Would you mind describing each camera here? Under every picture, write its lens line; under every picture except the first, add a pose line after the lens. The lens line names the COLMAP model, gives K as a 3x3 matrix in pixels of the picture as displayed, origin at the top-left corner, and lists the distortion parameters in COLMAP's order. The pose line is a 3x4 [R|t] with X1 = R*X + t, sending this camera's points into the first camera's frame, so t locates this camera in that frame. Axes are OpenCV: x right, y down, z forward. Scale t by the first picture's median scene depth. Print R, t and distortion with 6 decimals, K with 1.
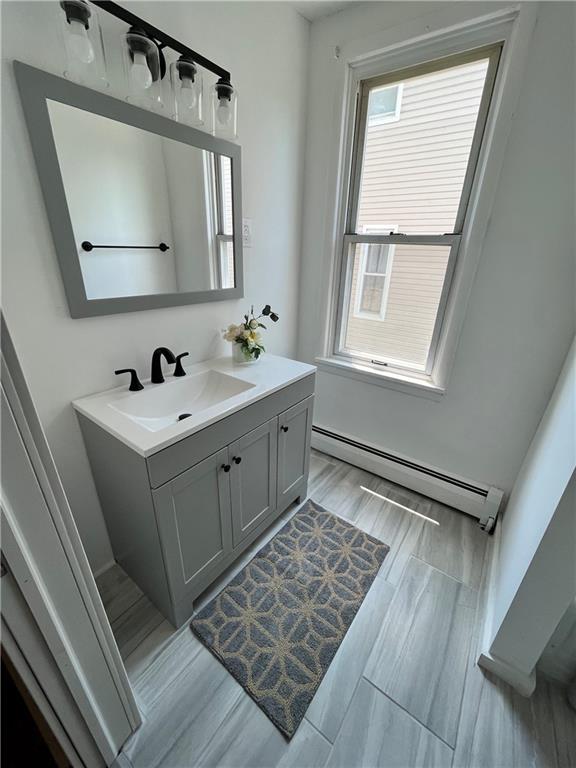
lens RADIAL K [[309.8, 0, 286.1], [0, 309.8, 384.3], [0, 0, 1]] dist [-0.001903, -0.001145]
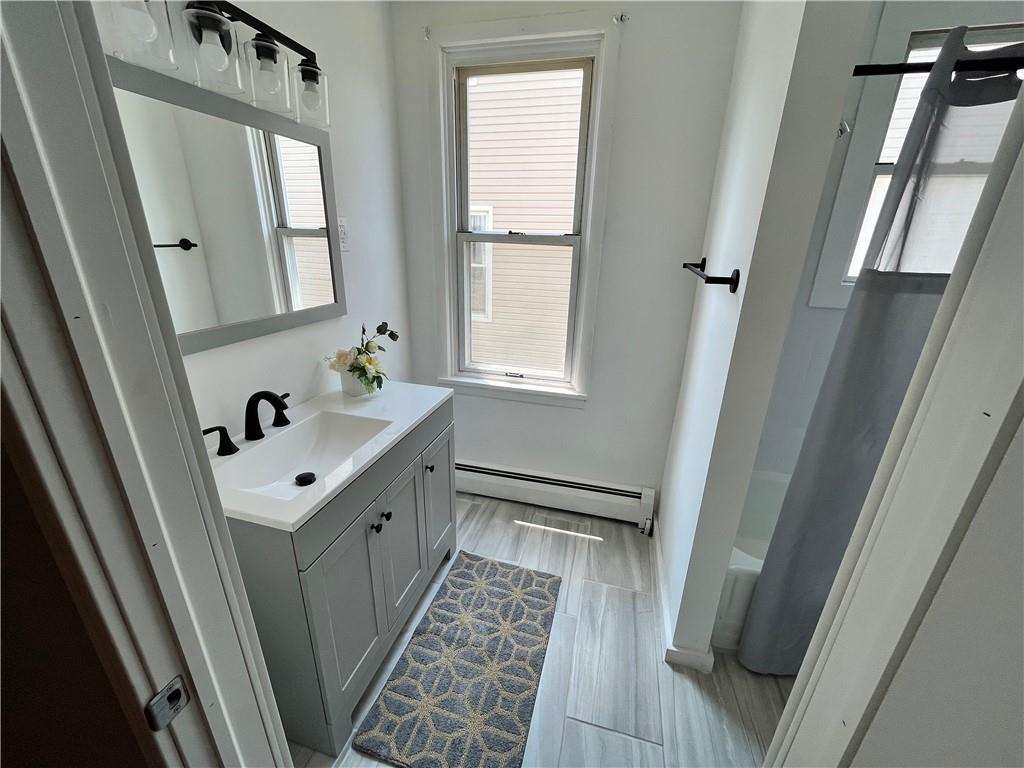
lens RADIAL K [[413.0, 0, 509.1], [0, 413.0, 389.0], [0, 0, 1]] dist [-0.001903, -0.001145]
pose [[0.932849, -0.131669, 0.335345, -0.157620], [0.146060, 0.989113, -0.017941, -0.016771], [-0.329332, 0.065716, 0.941925, -0.131051]]
